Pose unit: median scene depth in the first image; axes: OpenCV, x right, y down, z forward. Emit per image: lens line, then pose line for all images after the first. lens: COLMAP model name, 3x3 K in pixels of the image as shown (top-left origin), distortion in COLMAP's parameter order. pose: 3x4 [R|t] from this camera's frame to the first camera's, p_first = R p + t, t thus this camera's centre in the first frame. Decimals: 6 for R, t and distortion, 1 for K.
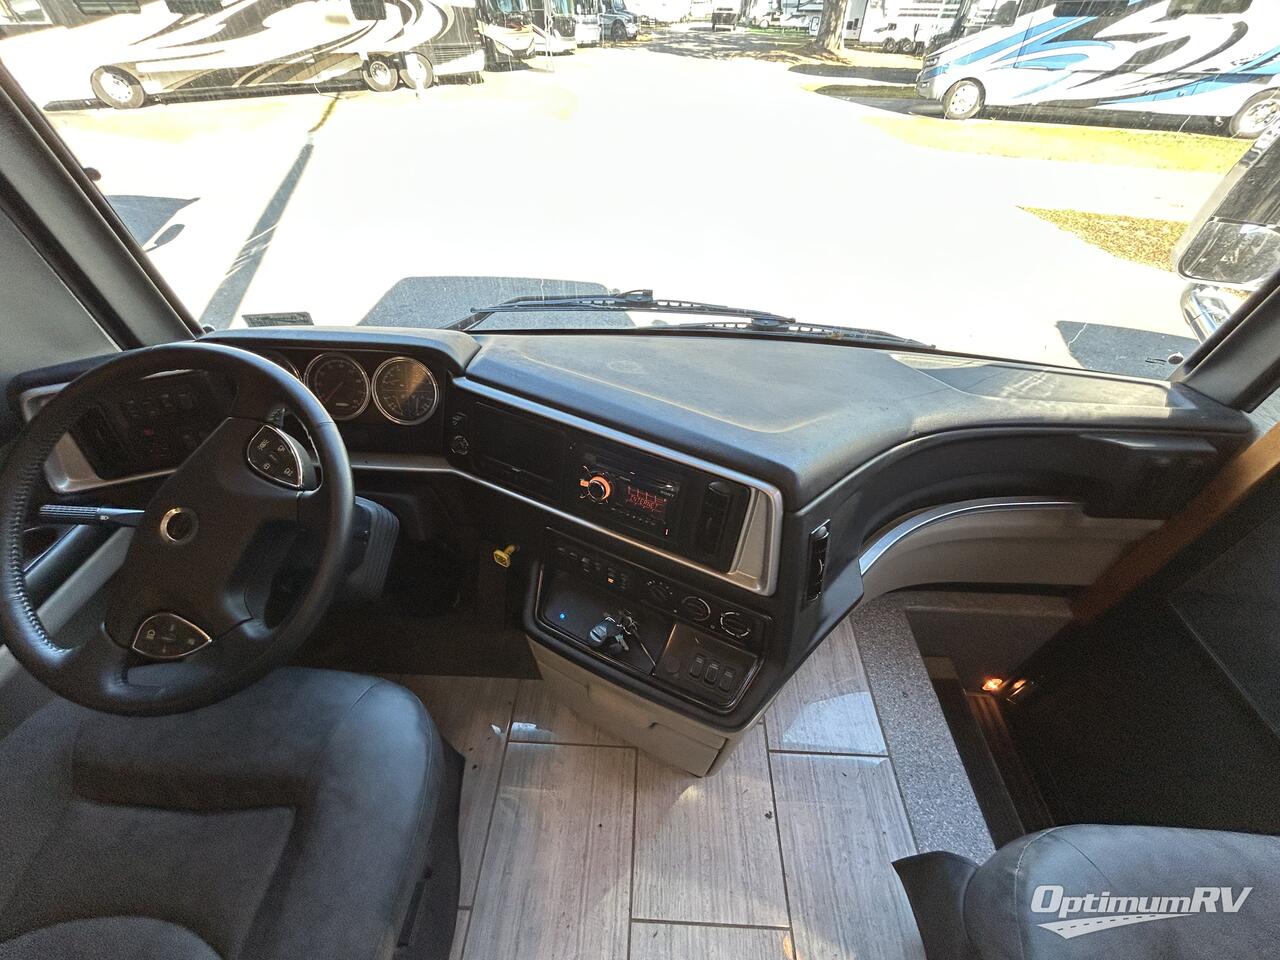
lens RADIAL K [[513.8, 0, 639.6], [0, 513.8, 482.0], [0, 0, 1]] dist [-0.001036, 0.000096]
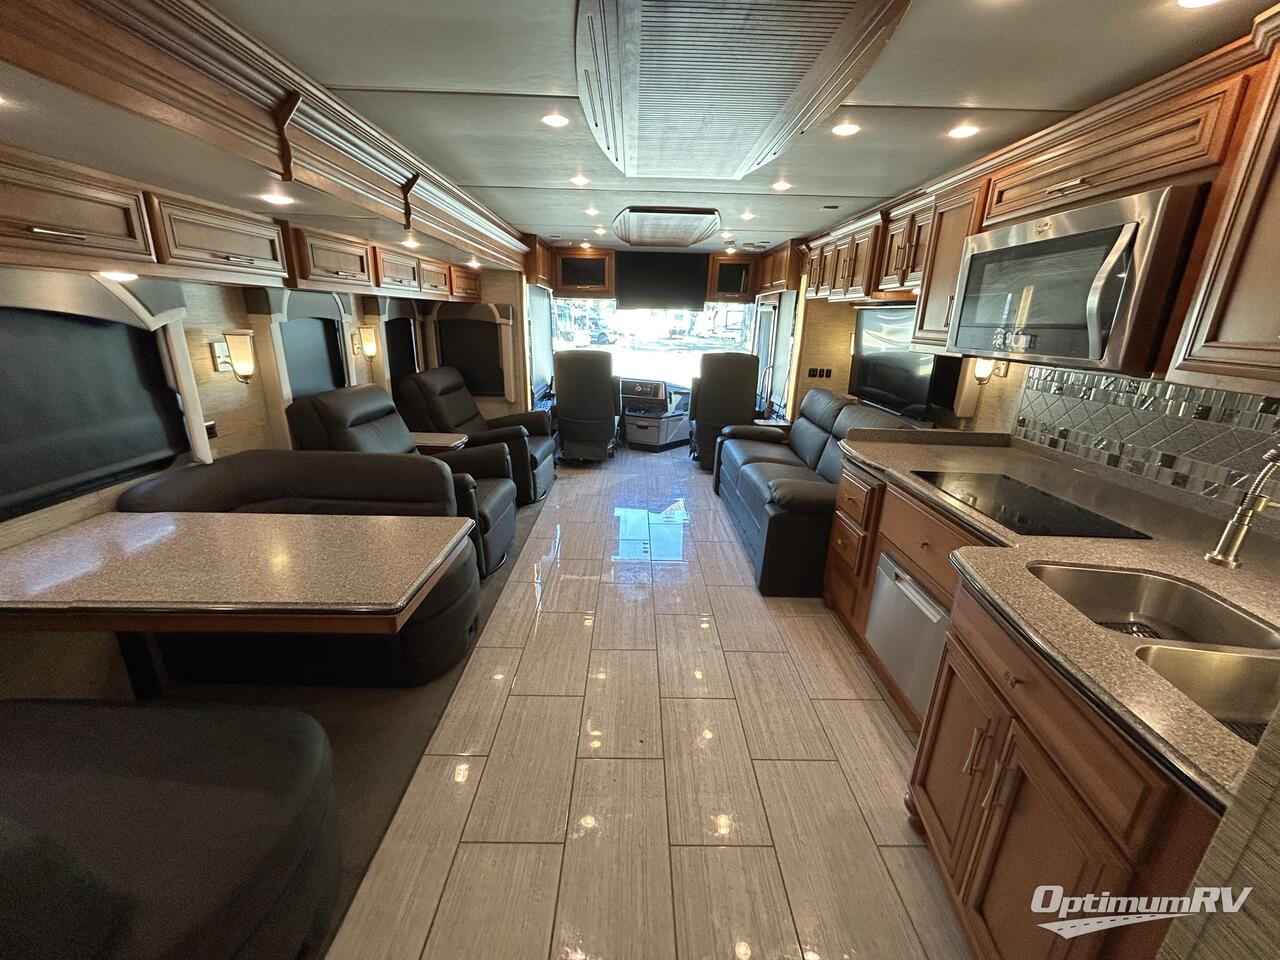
lens RADIAL K [[513.8, 0, 638.4], [0, 513.8, 482.4], [0, 0, 1]] dist [-0.001036, 0.000096]
pose [[0.999093, -0.010522, 0.041259, -0.301889], [0.027392, 0.900689, -0.433600, 3.281514], [-0.032599, 0.434337, 0.900160, -3.734855]]
